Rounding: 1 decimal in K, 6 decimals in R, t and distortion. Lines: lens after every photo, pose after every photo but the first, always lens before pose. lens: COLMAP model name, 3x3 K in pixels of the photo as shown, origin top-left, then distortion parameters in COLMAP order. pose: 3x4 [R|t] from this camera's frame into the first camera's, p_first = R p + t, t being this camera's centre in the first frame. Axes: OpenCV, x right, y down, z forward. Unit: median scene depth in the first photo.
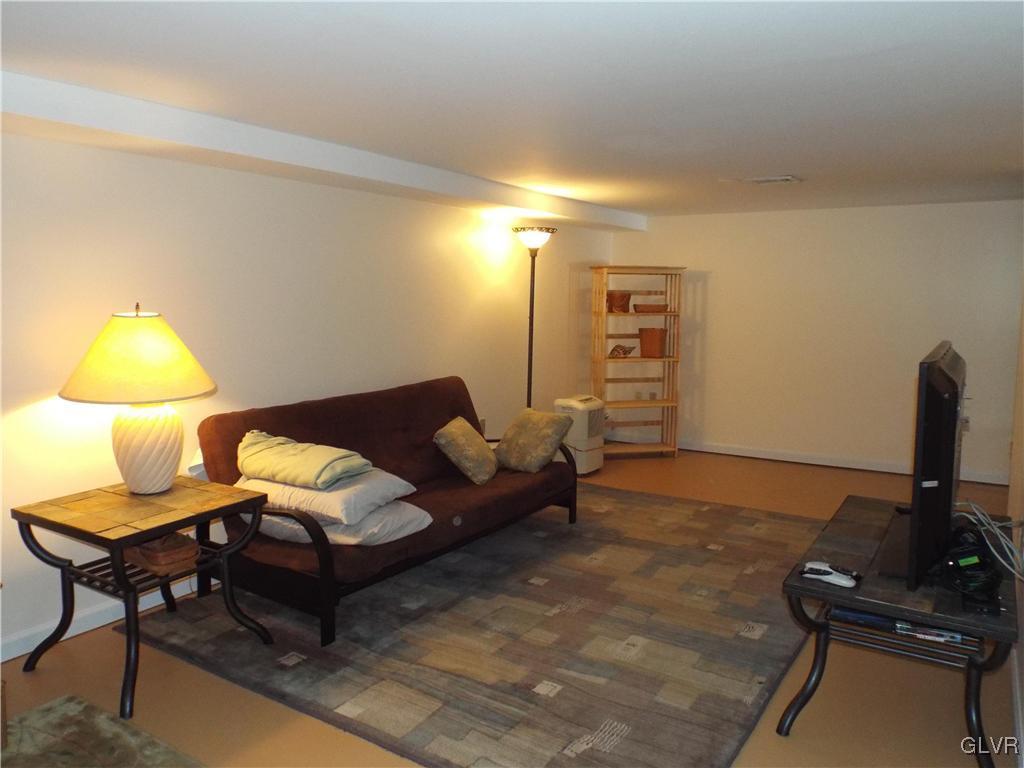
lens RADIAL K [[766.8, 0, 506.4], [0, 766.8, 387.0], [0, 0, 1]] dist [-0.005760, -0.009718]
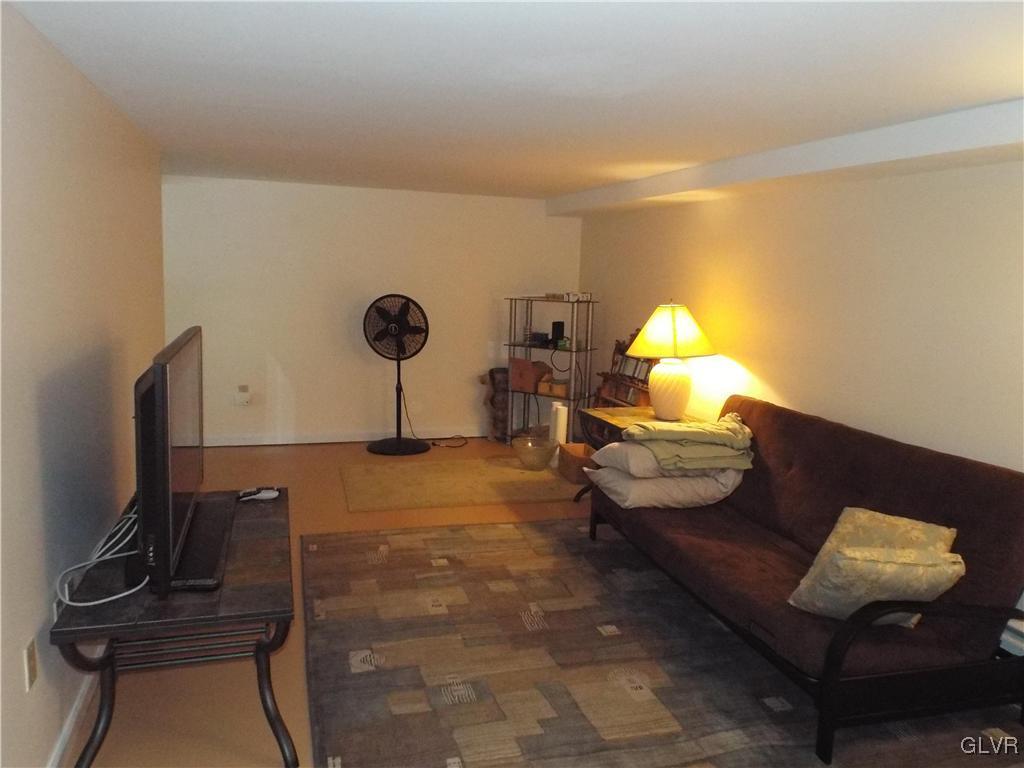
lens RADIAL K [[766.8, 0, 506.4], [0, 766.8, 379.6], [0, 0, 1]] dist [-0.005760, -0.009718]
pose [[-0.649737, 0.105580, -0.752791, 0.840926], [-0.115062, 0.965237, 0.234686, -0.239300], [0.751401, 0.239102, -0.615002, 1.565370]]
